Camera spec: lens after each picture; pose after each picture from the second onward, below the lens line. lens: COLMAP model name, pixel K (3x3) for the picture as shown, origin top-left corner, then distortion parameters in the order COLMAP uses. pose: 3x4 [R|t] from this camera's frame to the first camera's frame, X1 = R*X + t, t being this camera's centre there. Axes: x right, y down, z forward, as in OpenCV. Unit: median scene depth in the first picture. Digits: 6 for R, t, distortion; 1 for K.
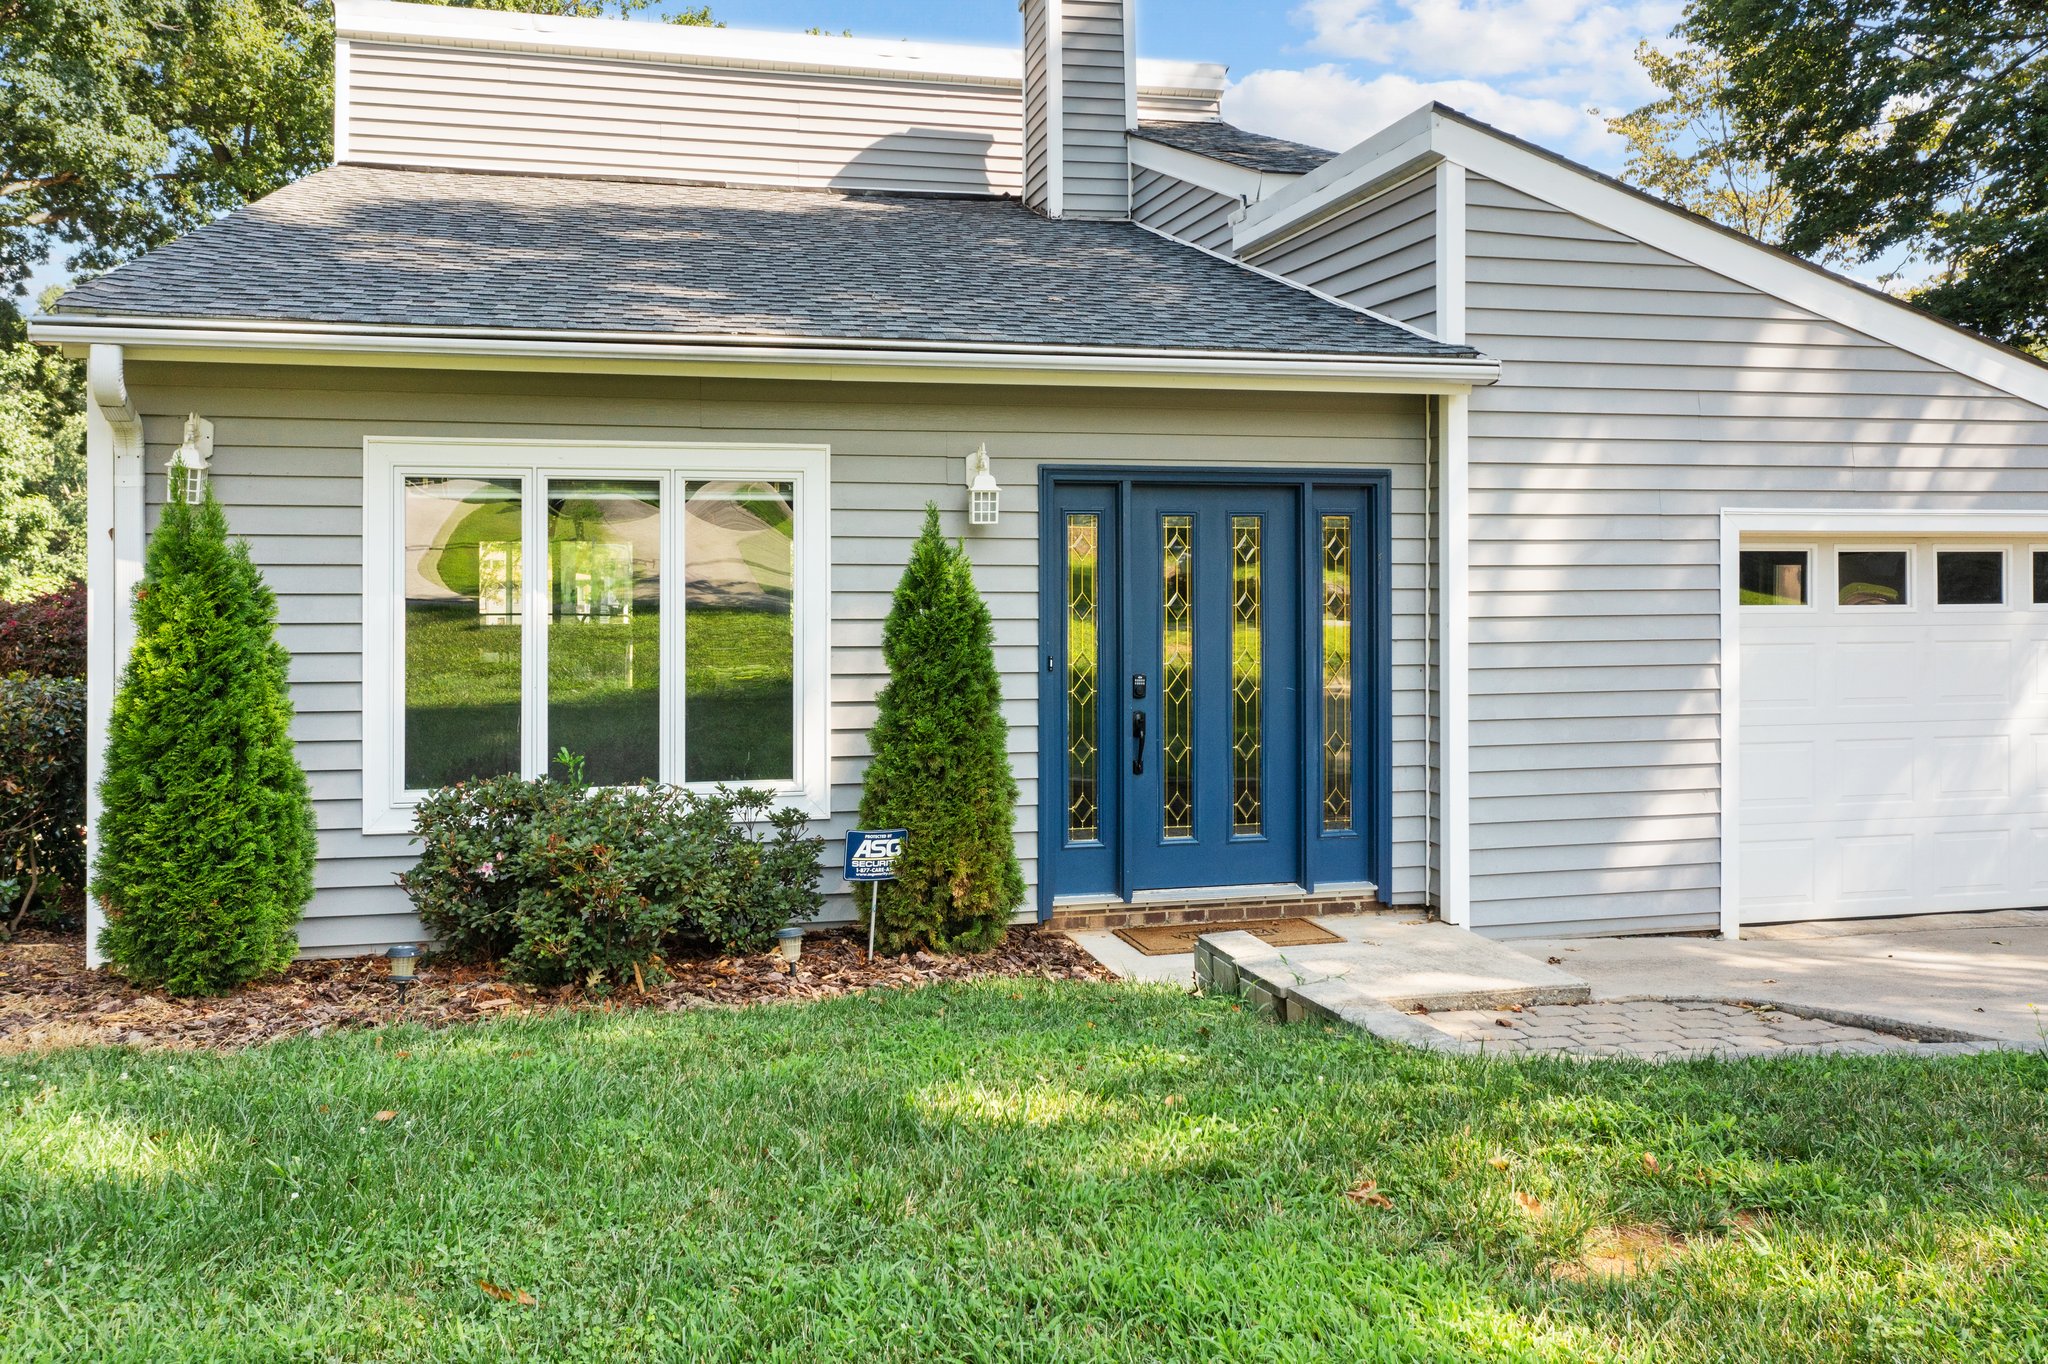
lens RADIAL K [[1666.8, 0, 1023.7], [0, 1666.8, 568.6], [0, 0, 1]] dist [0.002021, 0.006357]
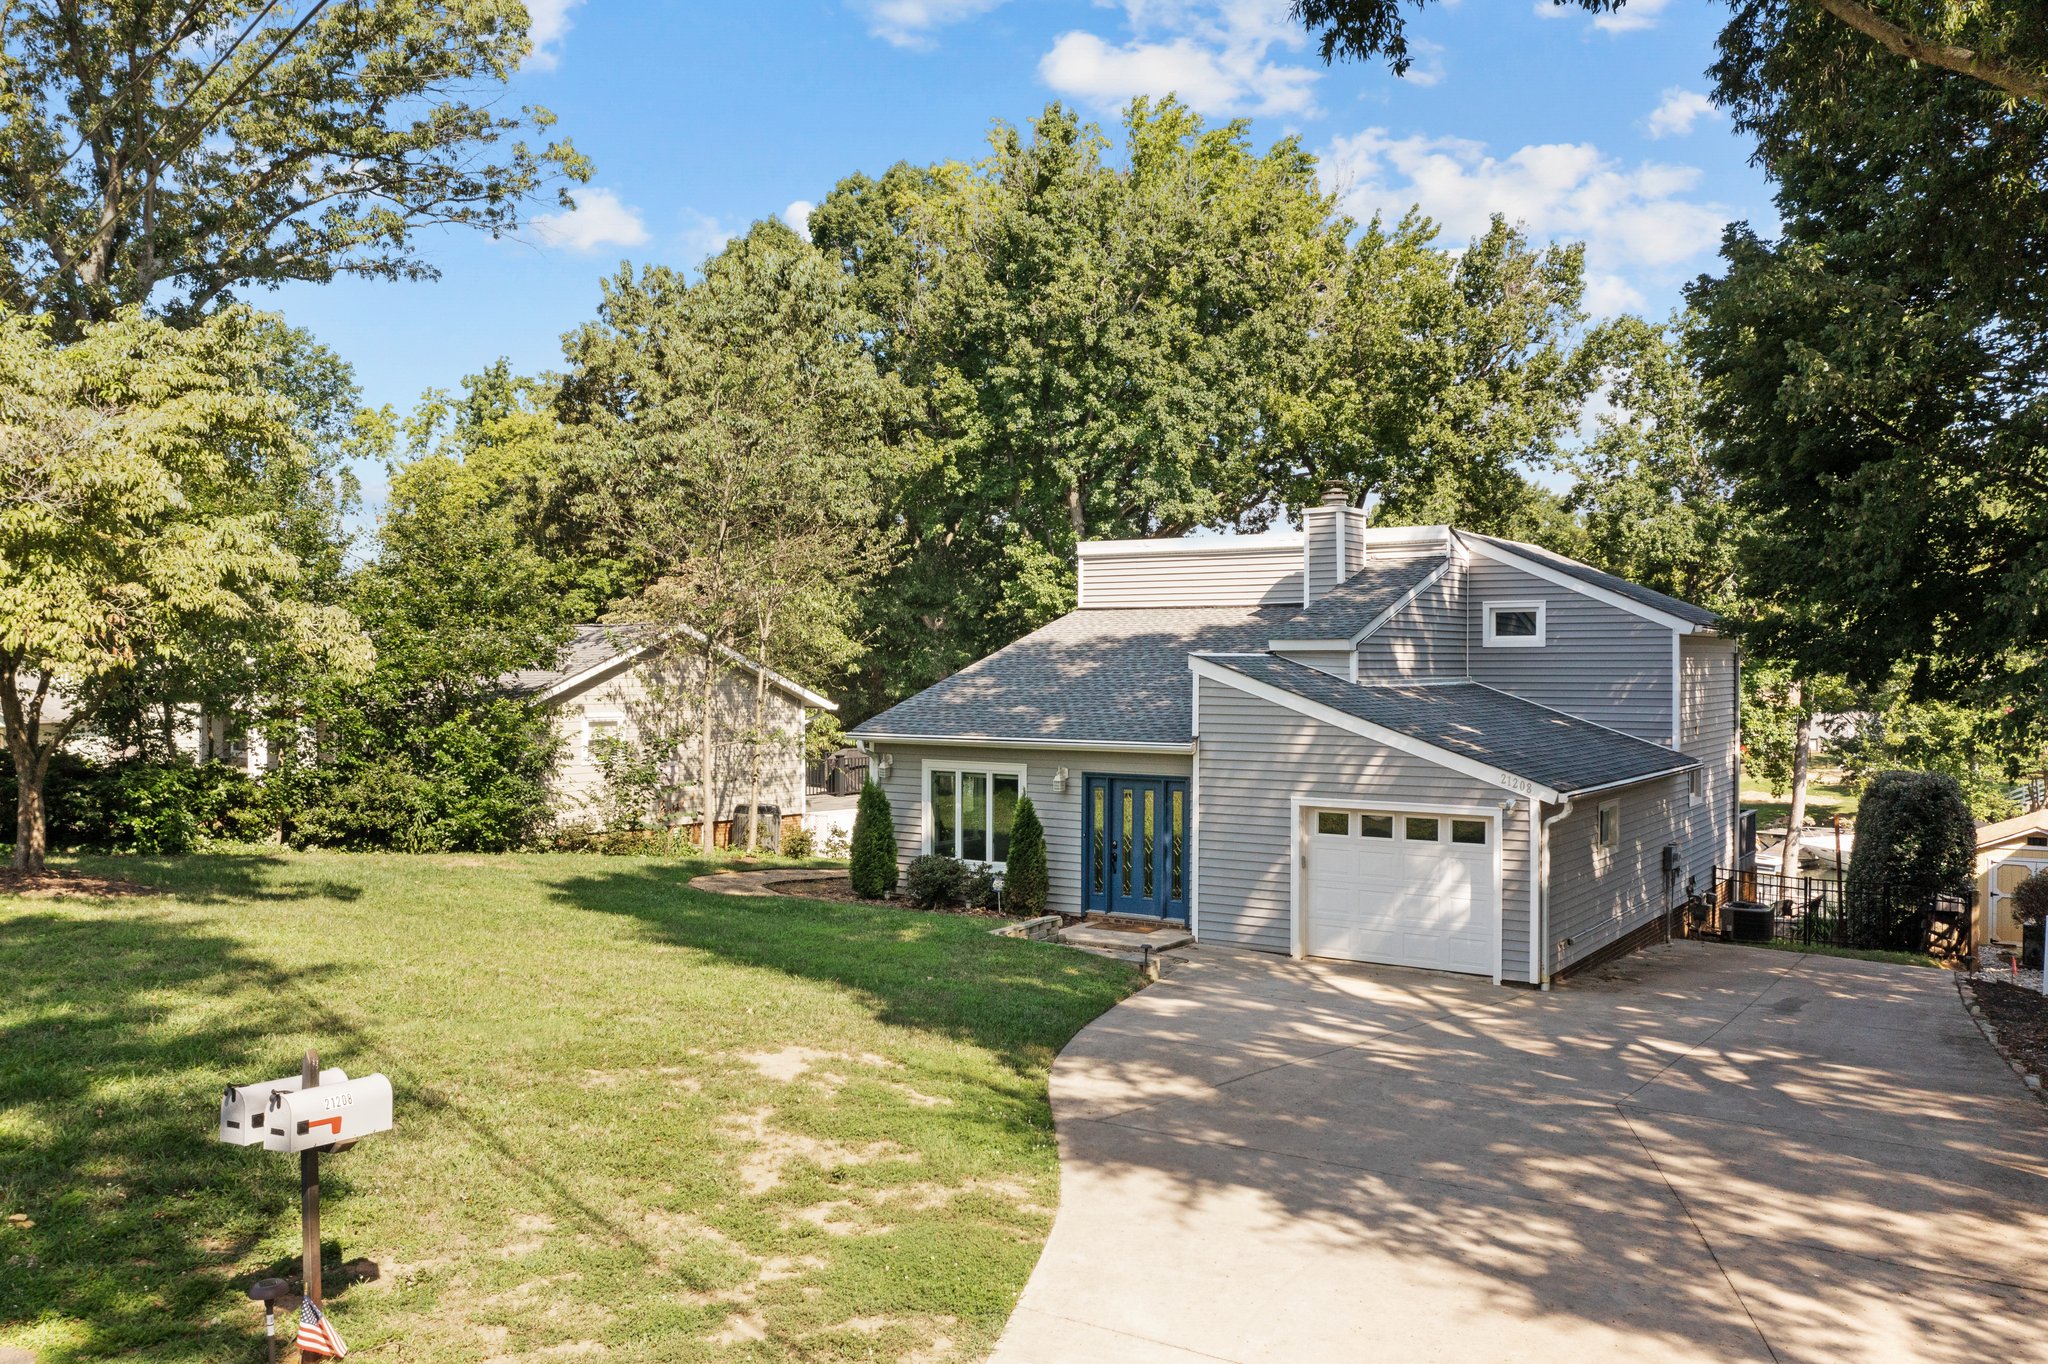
lens RADIAL K [[1628.6, 0, 1024.0], [0, 1628.6, 682.0], [0, 0, 1]] dist [-0.001301, 0.002027]
pose [[0.673689, 0.010941, -0.738934, 2.147282], [-0.004808, 0.999934, 0.010422, -0.256100], [0.739000, -0.003468, 0.673697, -1.123462]]
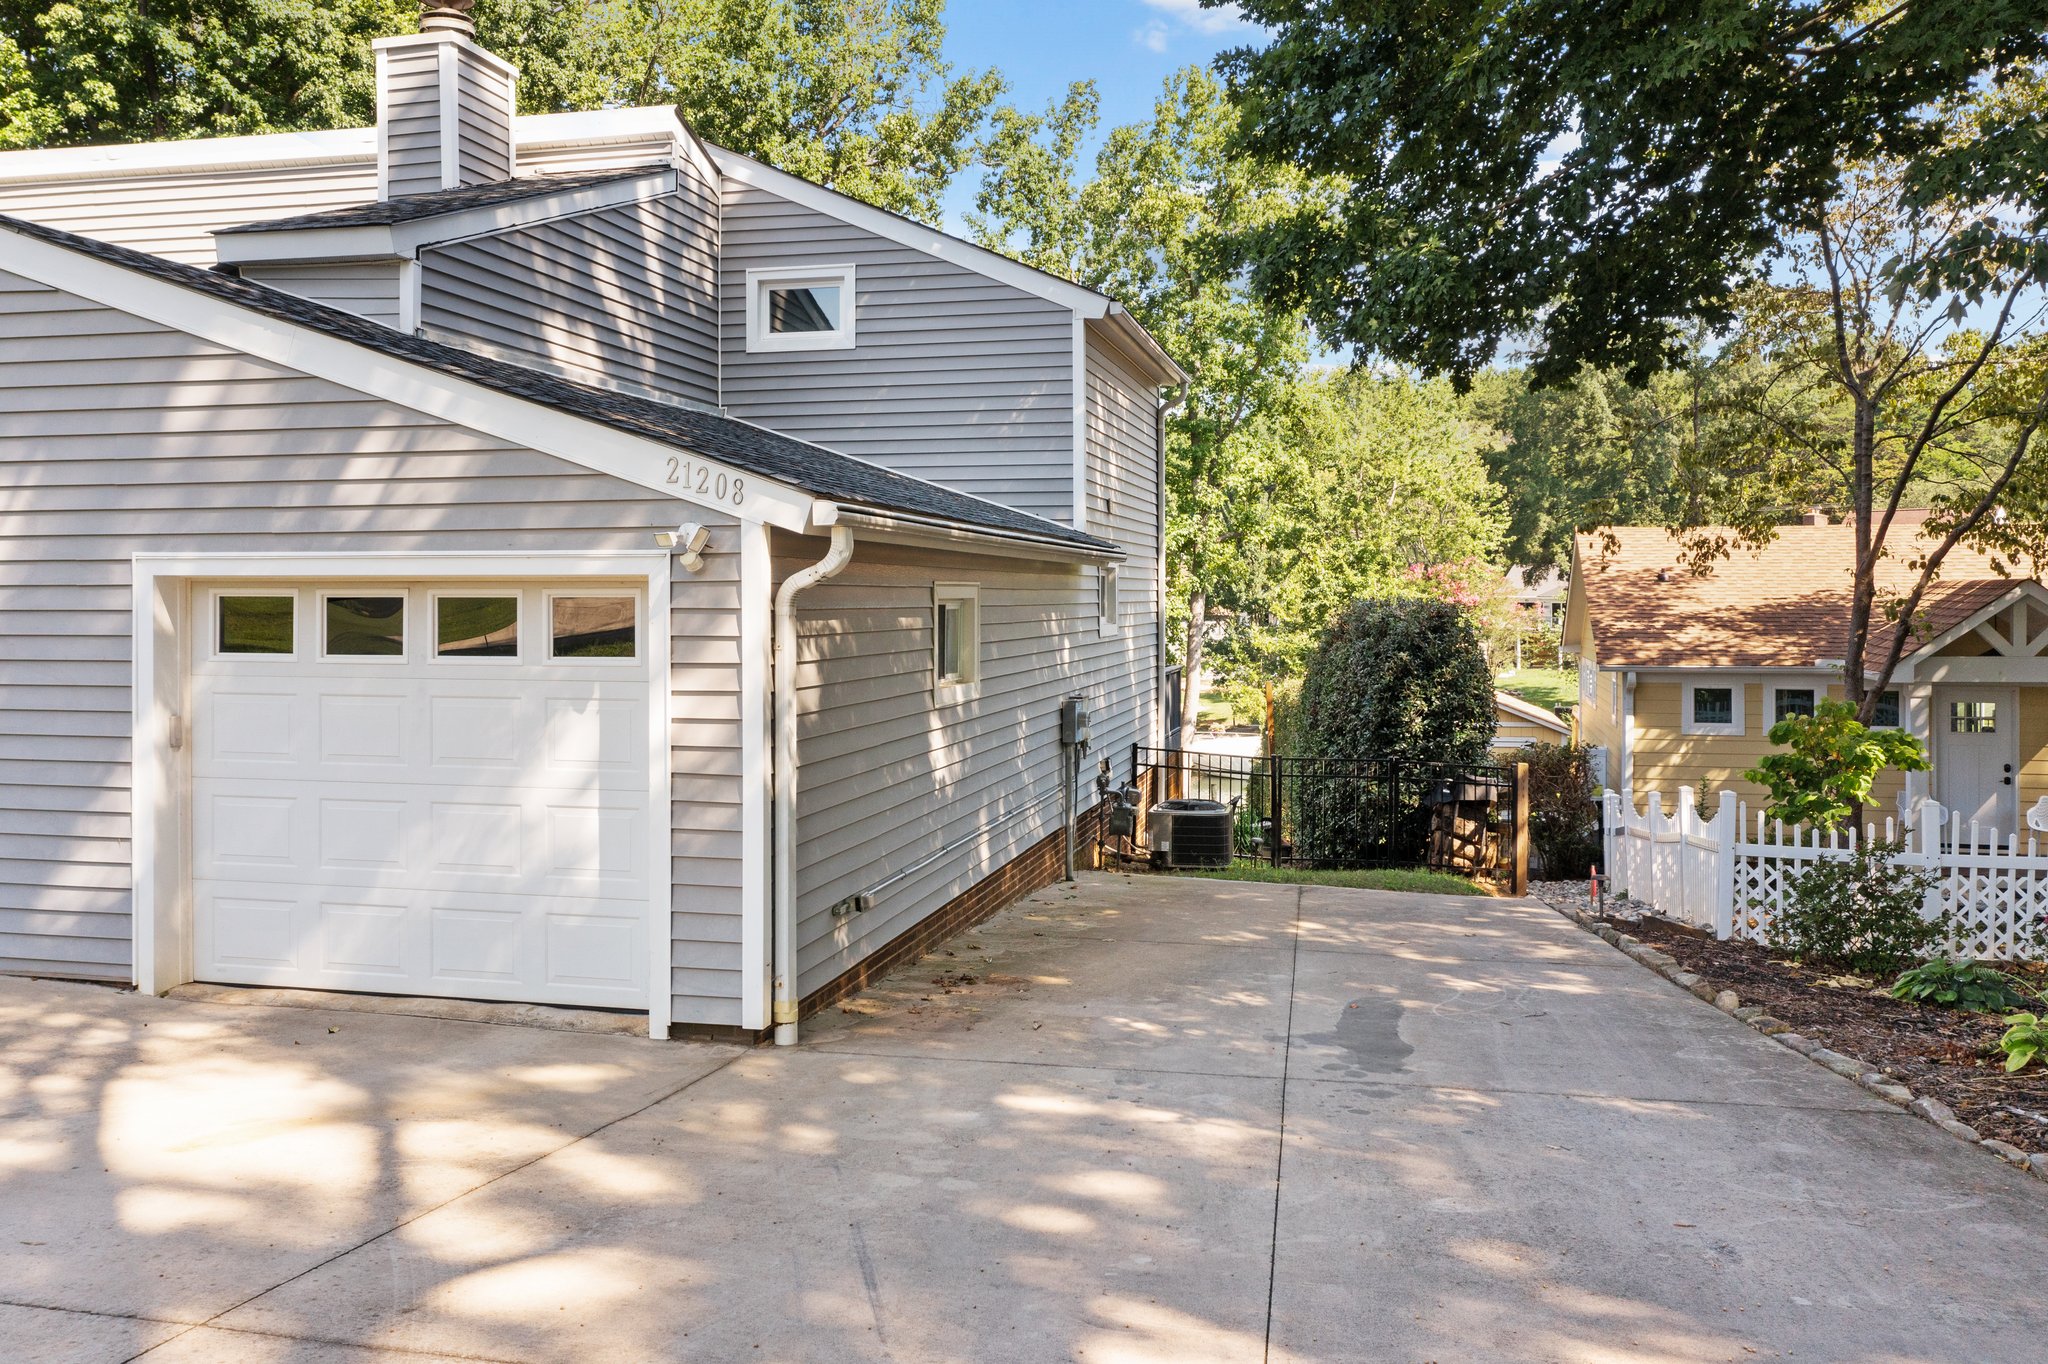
lens RADIAL K [[1654.4, 0, 1014.2], [0, 1654.4, 599.1], [0, 0, 1]] dist [0.002206, 0.001254]
pose [[0.891688, 0.001471, -0.452647, 1.377637], [-0.002551, 0.999995, -0.001776, -0.009096], [0.452643, 0.002739, 0.891688, 0.383239]]
